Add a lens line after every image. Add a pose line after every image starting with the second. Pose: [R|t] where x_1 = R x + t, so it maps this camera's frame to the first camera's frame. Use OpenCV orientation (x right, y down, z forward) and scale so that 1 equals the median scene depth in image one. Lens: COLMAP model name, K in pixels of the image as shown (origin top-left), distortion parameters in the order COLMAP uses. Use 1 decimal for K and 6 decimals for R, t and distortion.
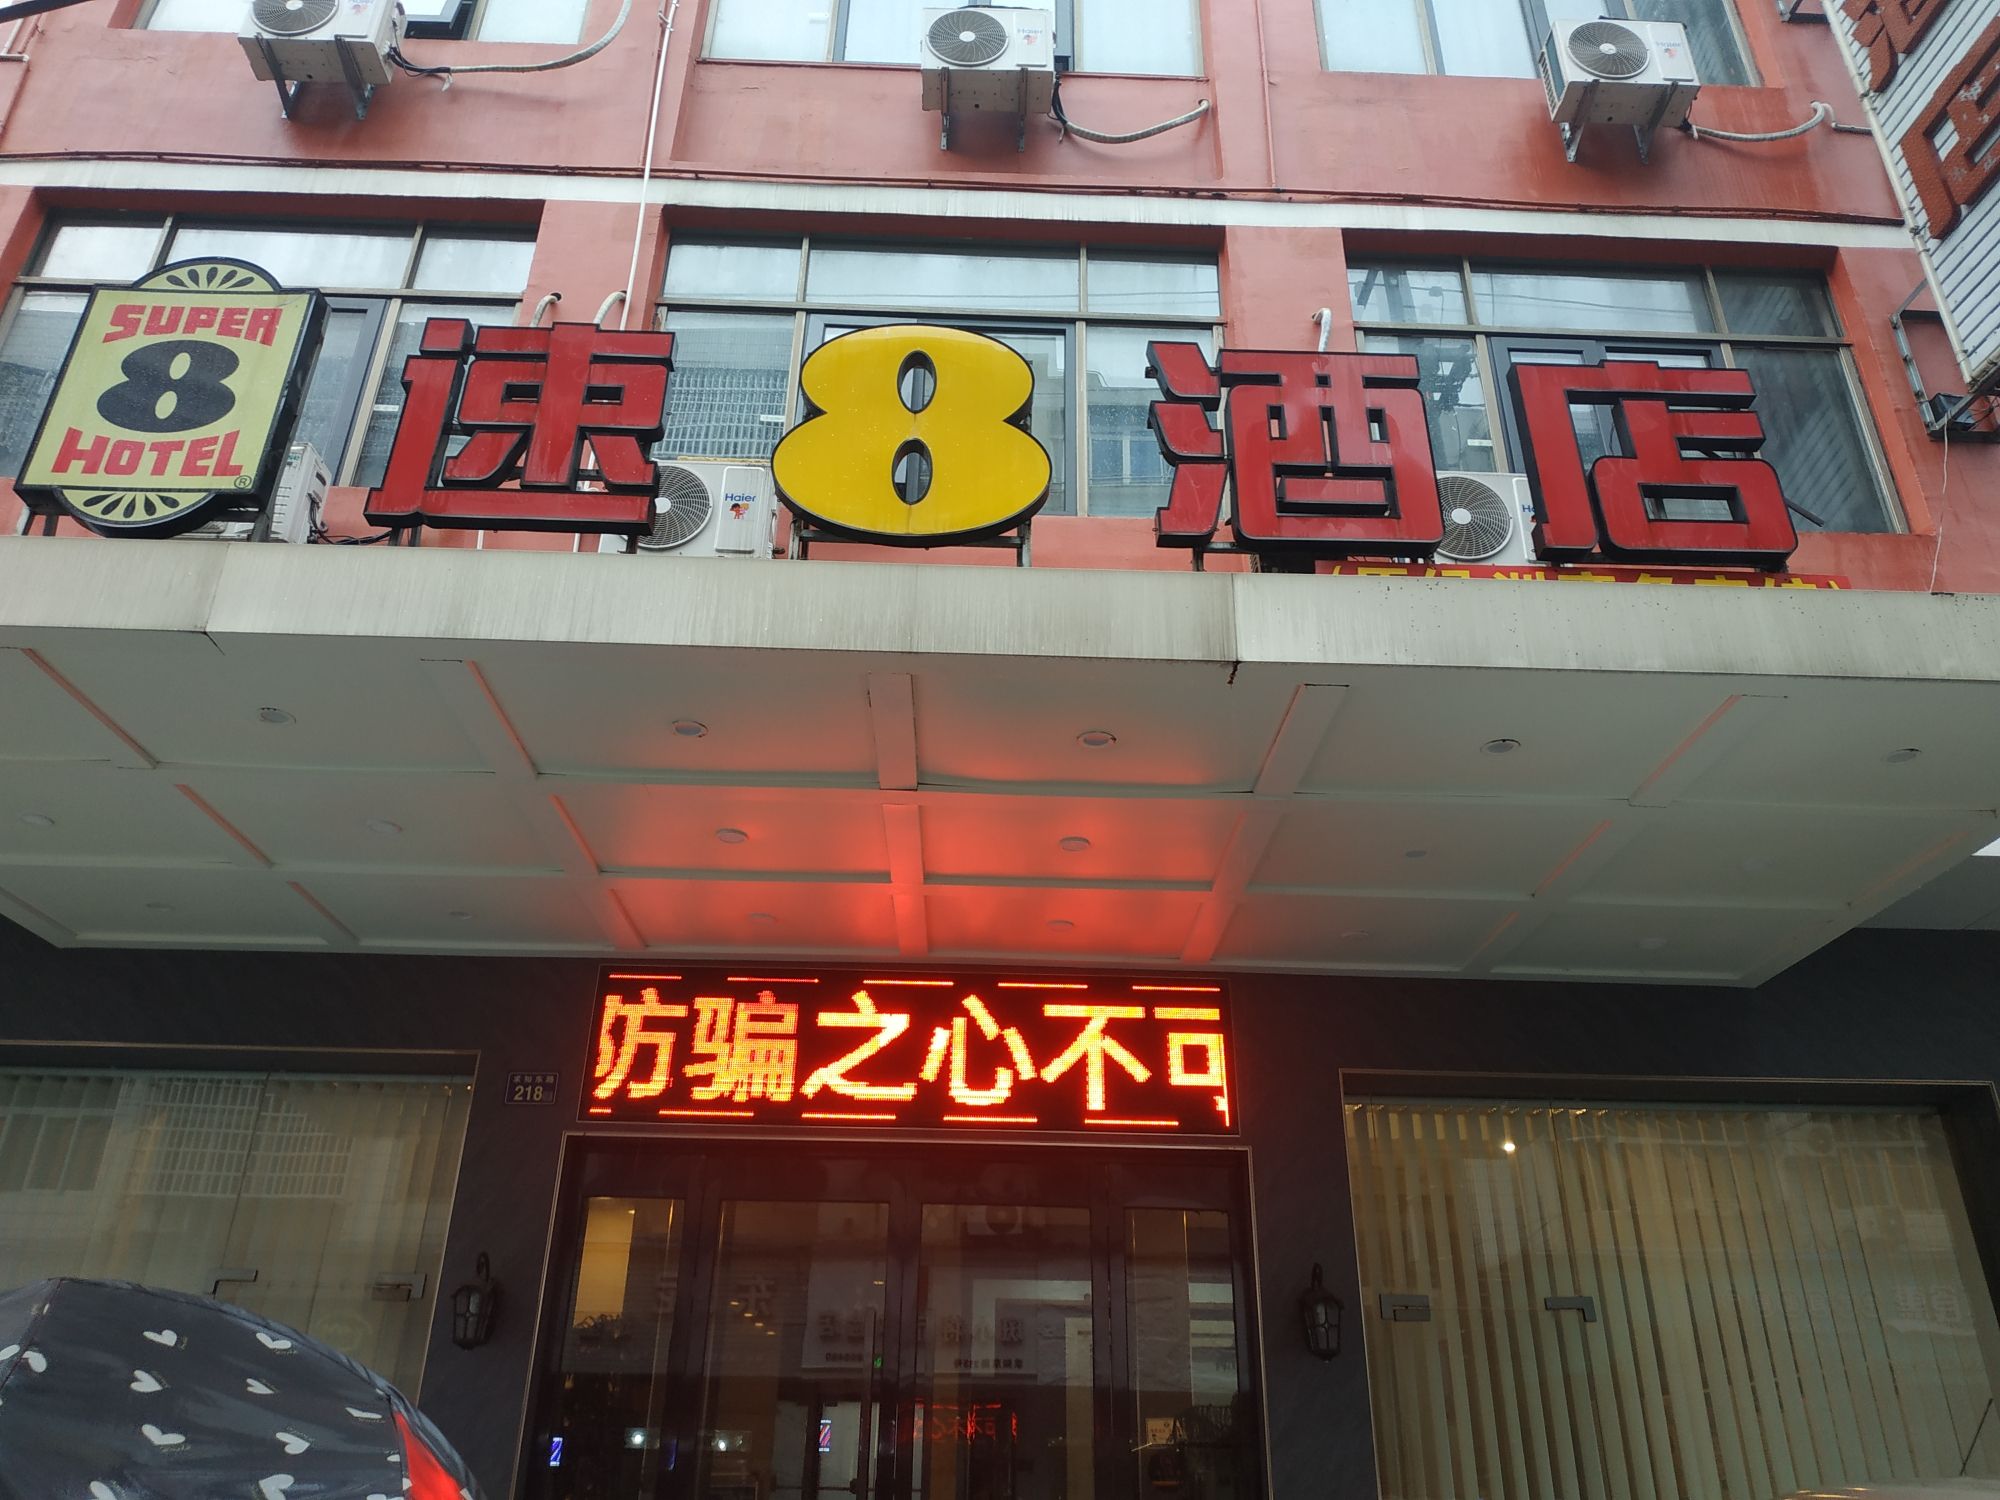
lens RADIAL K [[1454.8, 0, 998.2], [0, 1454.8, 763.9], [0, 0, 1]] dist [0.022183, -0.049089]
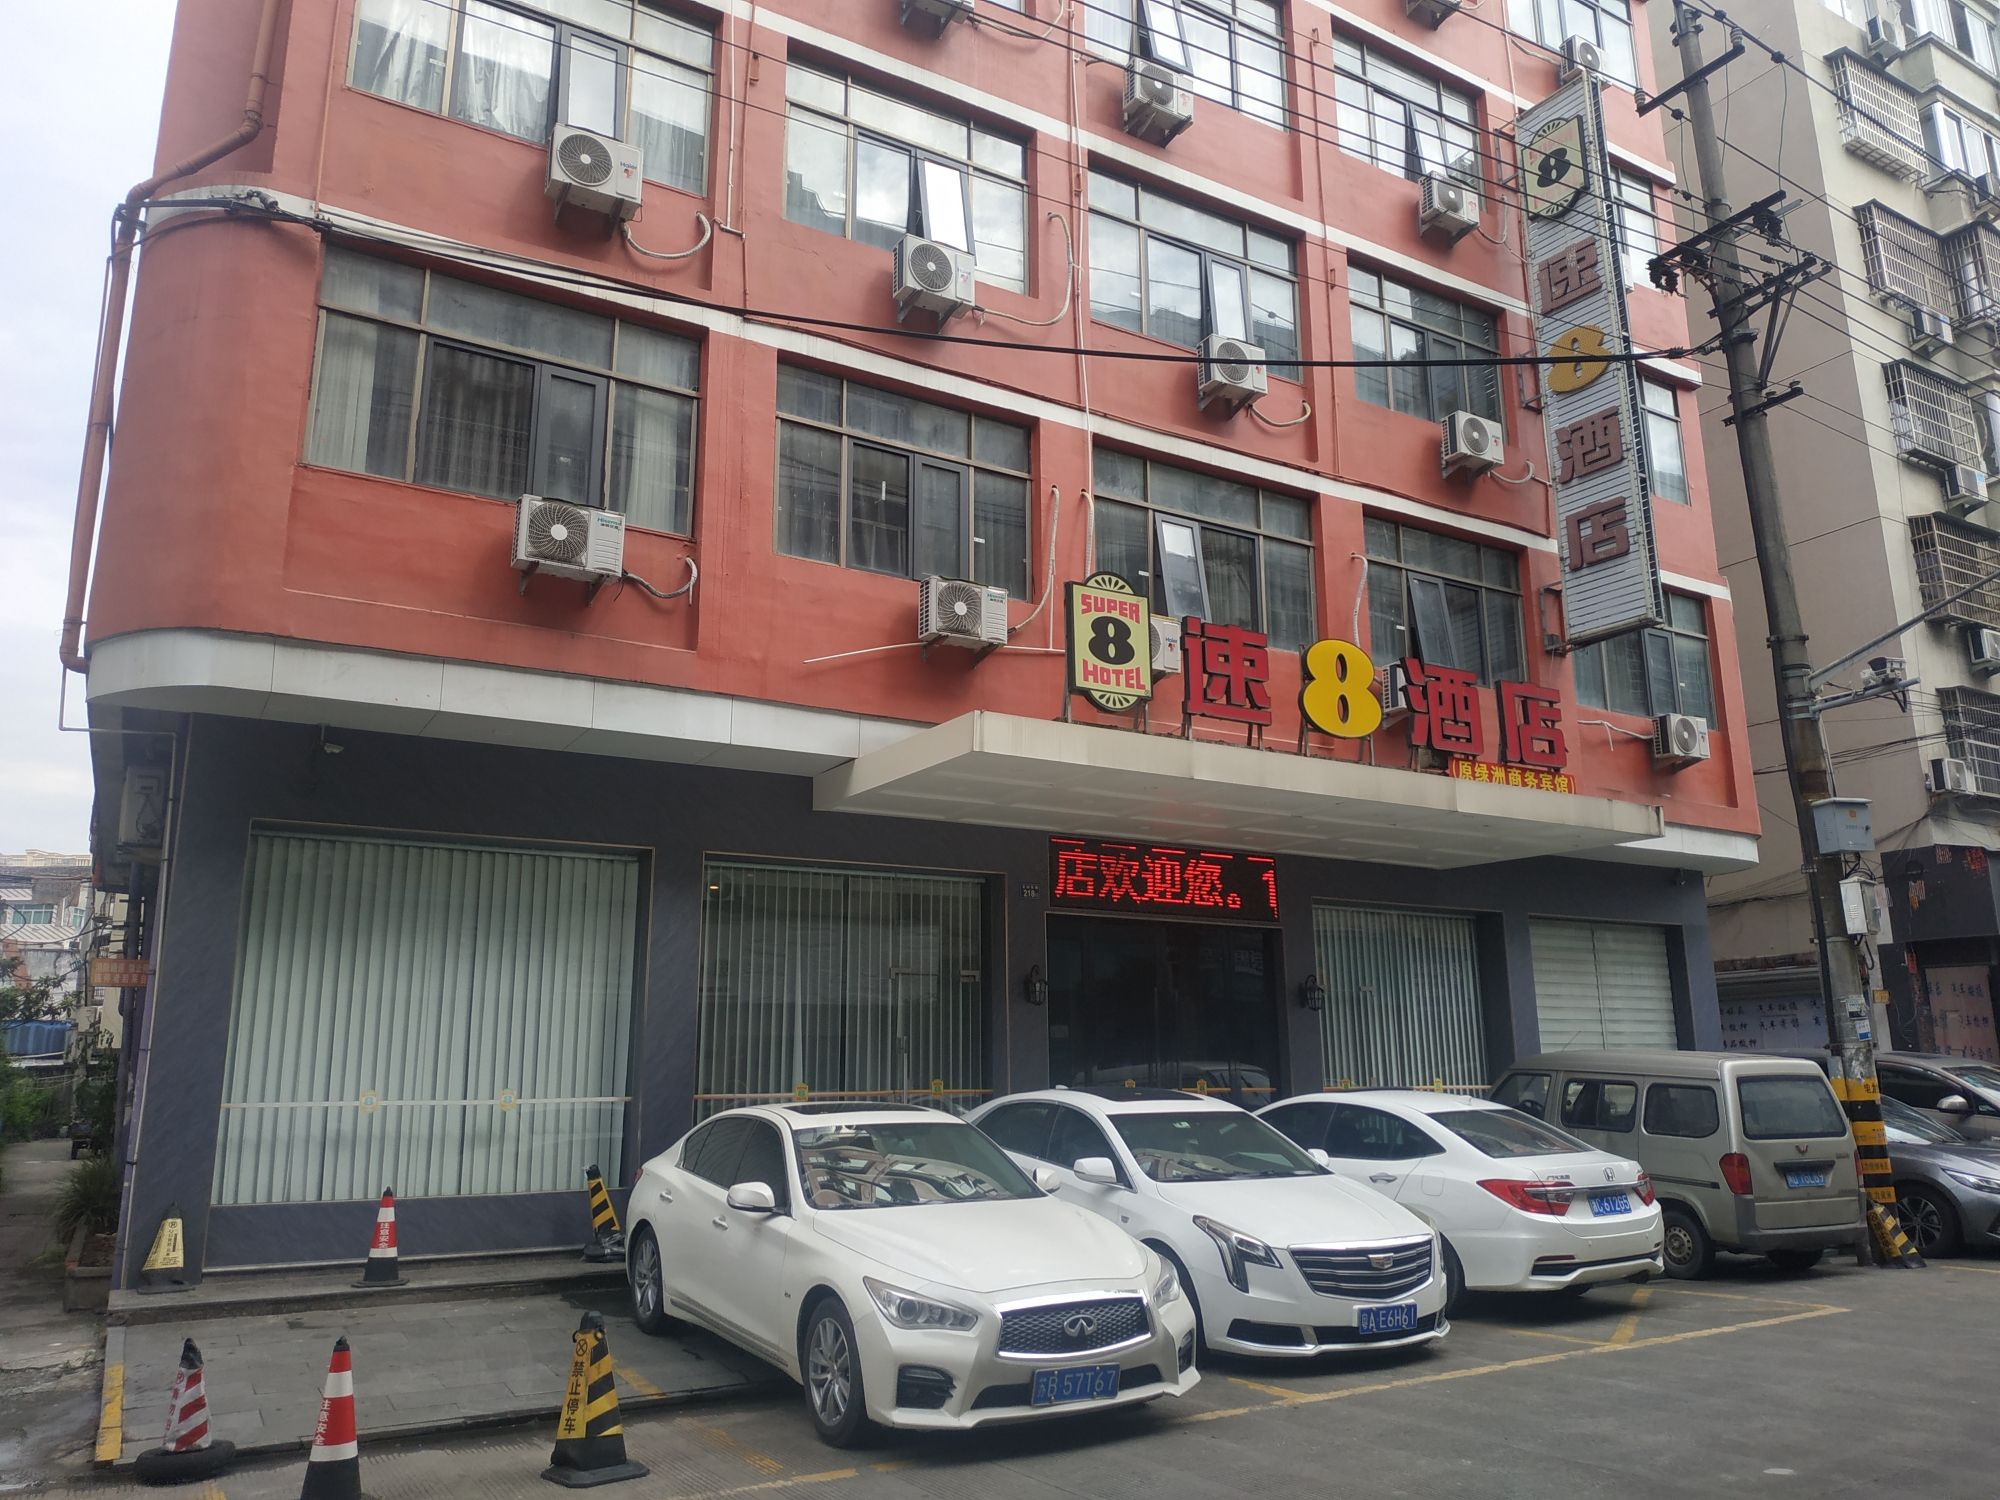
lens RADIAL K [[1454.8, 0, 986.7], [0, 1454.8, 761.6], [0, 0, 1]] dist [0.022183, -0.049089]
pose [[0.877585, 0.083263, 0.472135, -1.918718], [-0.200005, 0.958597, 0.202709, -0.528376], [-0.435709, -0.272323, 0.857903, -1.061808]]
